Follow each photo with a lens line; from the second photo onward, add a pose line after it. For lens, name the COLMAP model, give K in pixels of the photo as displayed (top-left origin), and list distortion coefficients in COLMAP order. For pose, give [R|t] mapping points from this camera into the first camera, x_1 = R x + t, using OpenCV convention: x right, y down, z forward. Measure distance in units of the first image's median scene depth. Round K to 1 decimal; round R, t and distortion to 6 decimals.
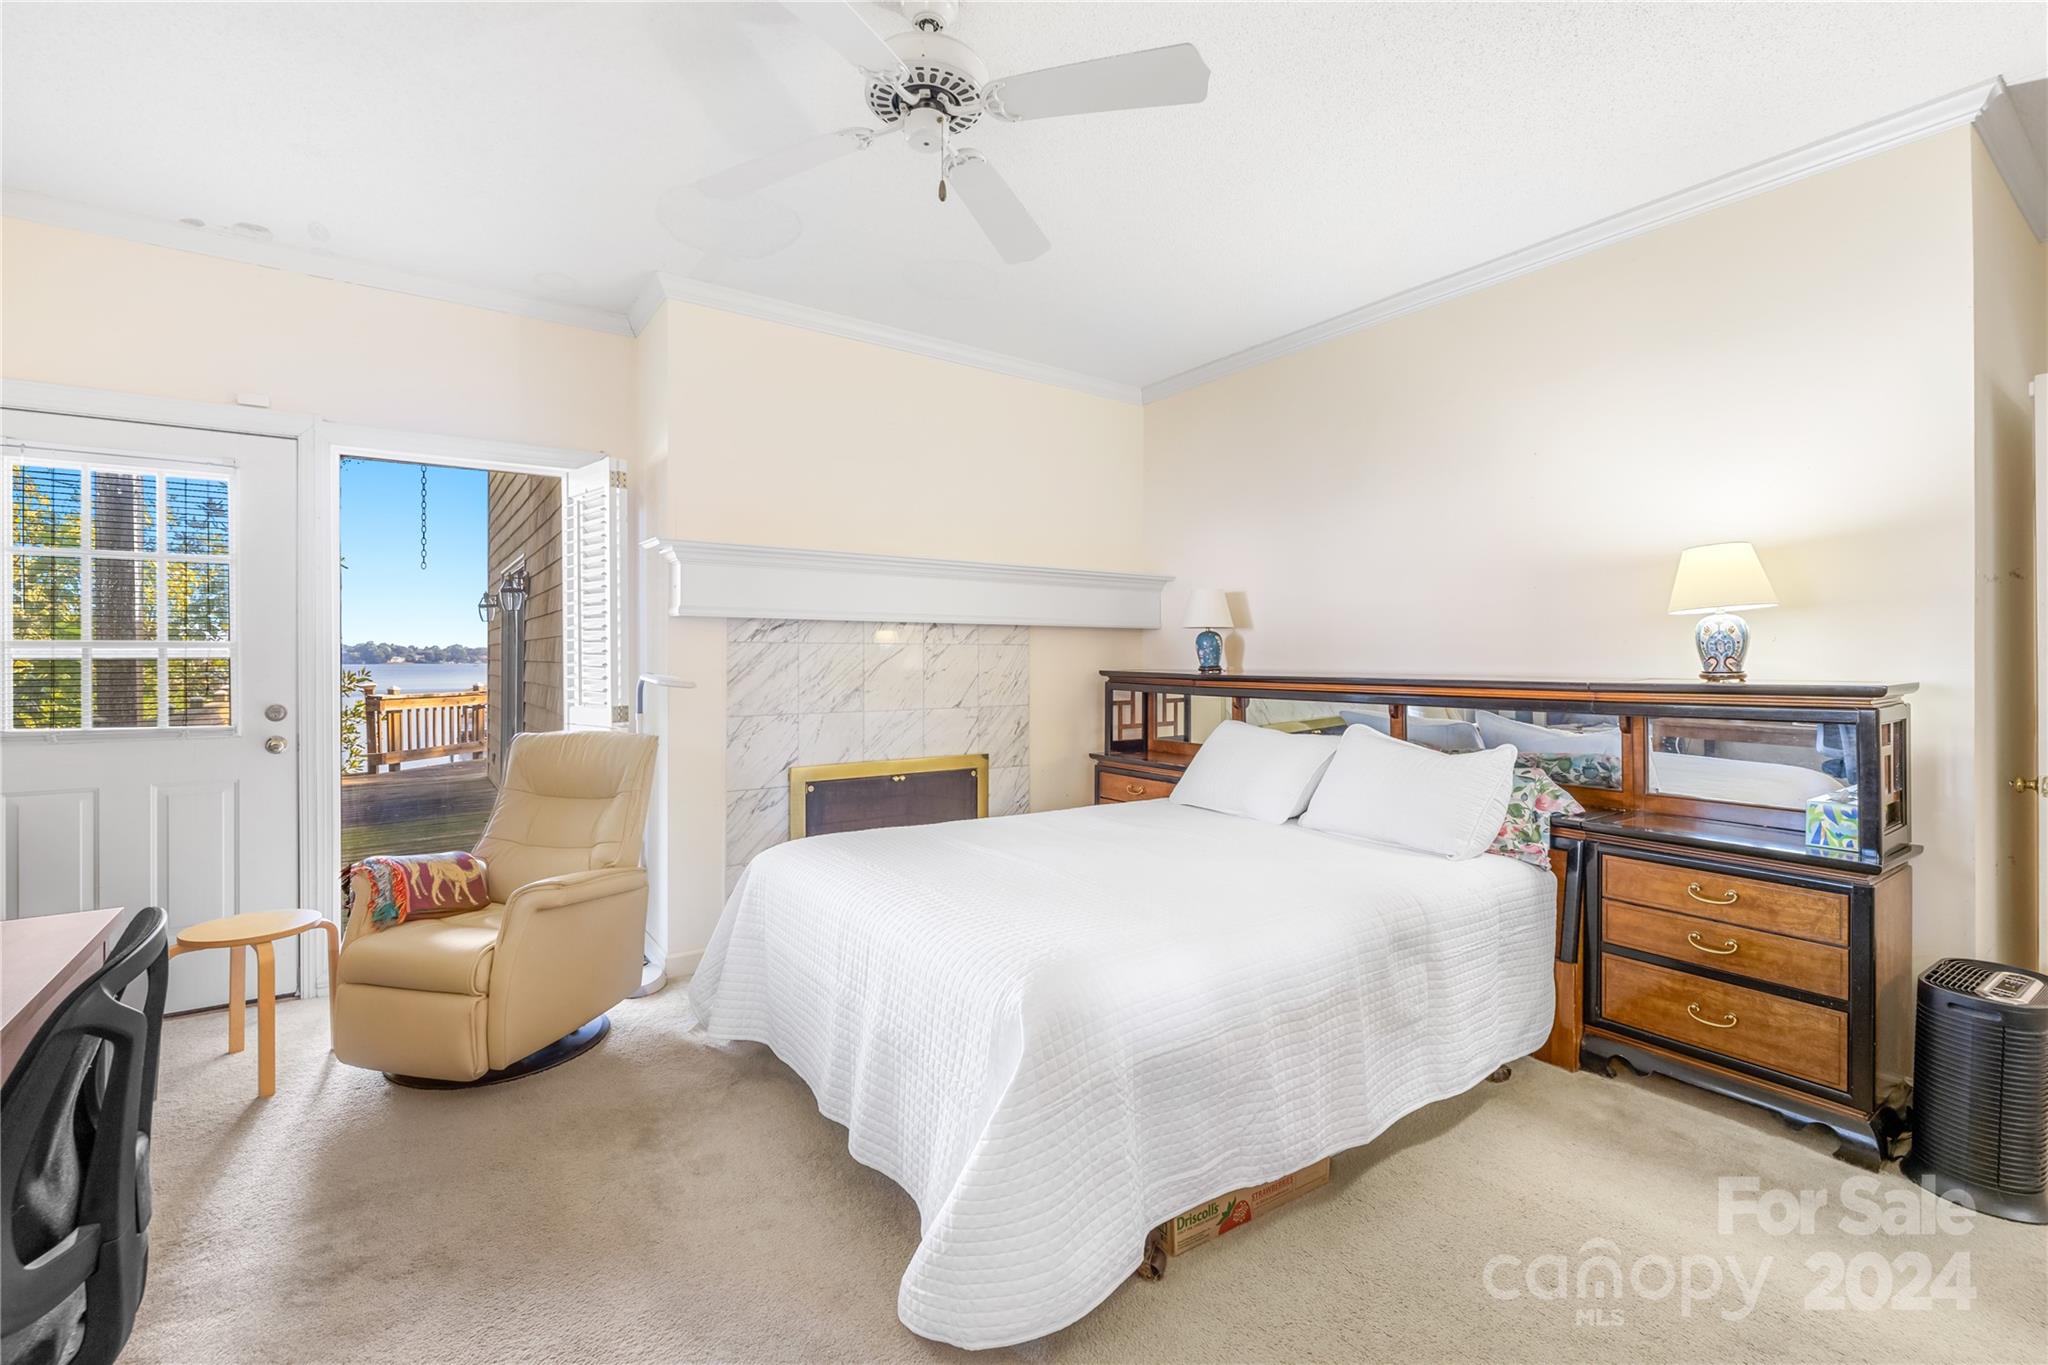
lens RADIAL K [[861.4, 0, 1024.2], [0, 861.4, 659.5], [0, 0, 1]] dist [-0.000450, 0.000179]
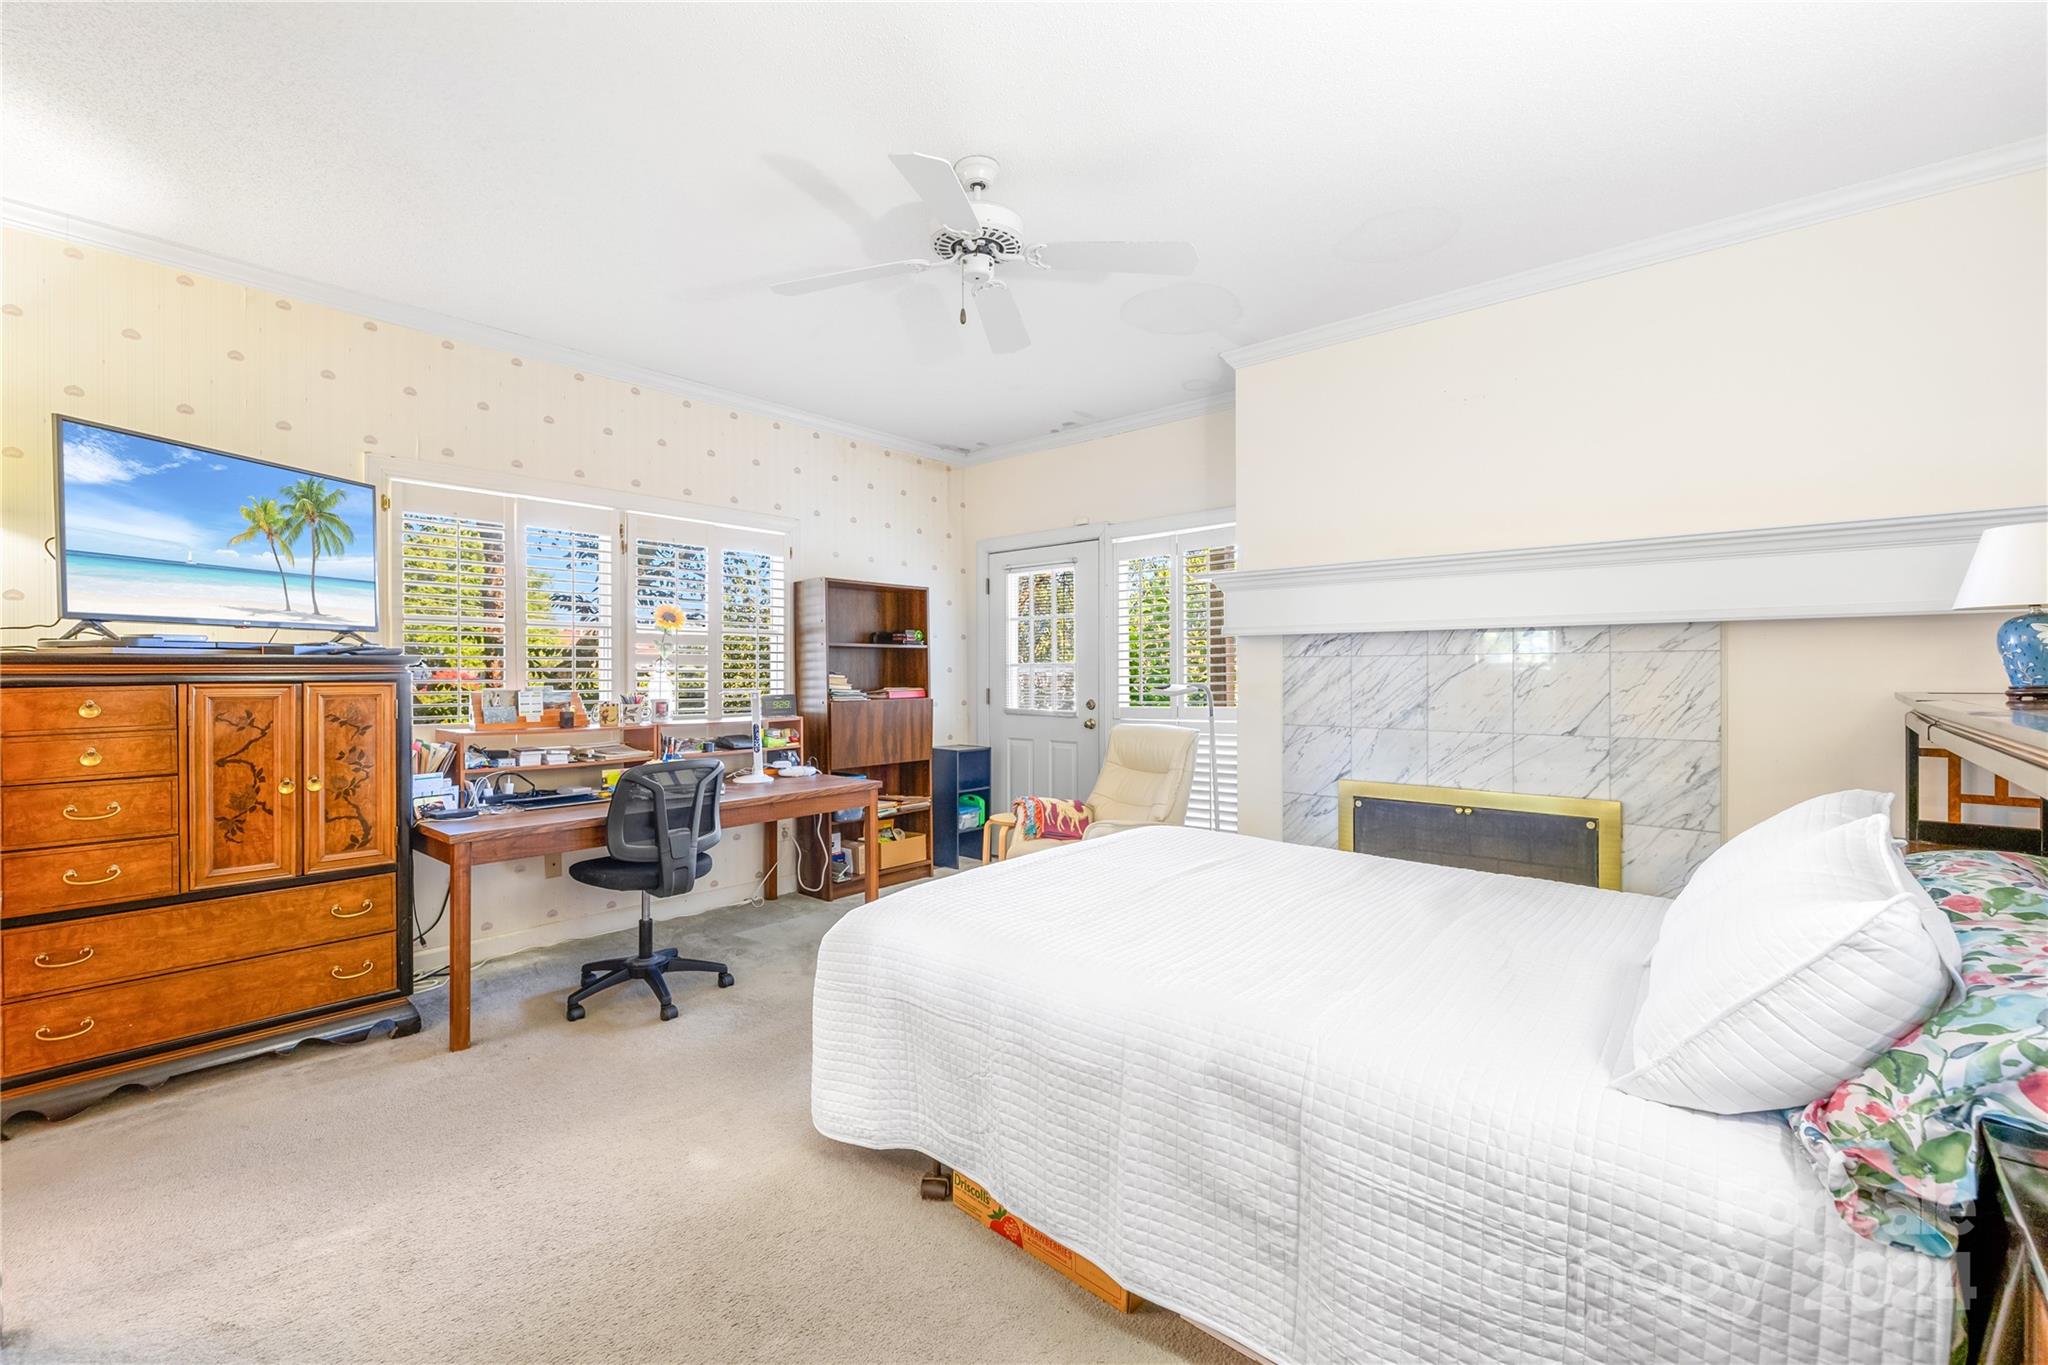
lens RADIAL K [[861.4, 0, 1024.2], [0, 861.4, 659.5], [0, 0, 1]] dist [-0.000450, 0.000179]
pose [[0.259239, -0.011449, -0.965745, 0.590406], [0.002939, 0.999934, -0.011066, -0.005470], [0.965809, 0.000030, 0.259256, 0.360995]]
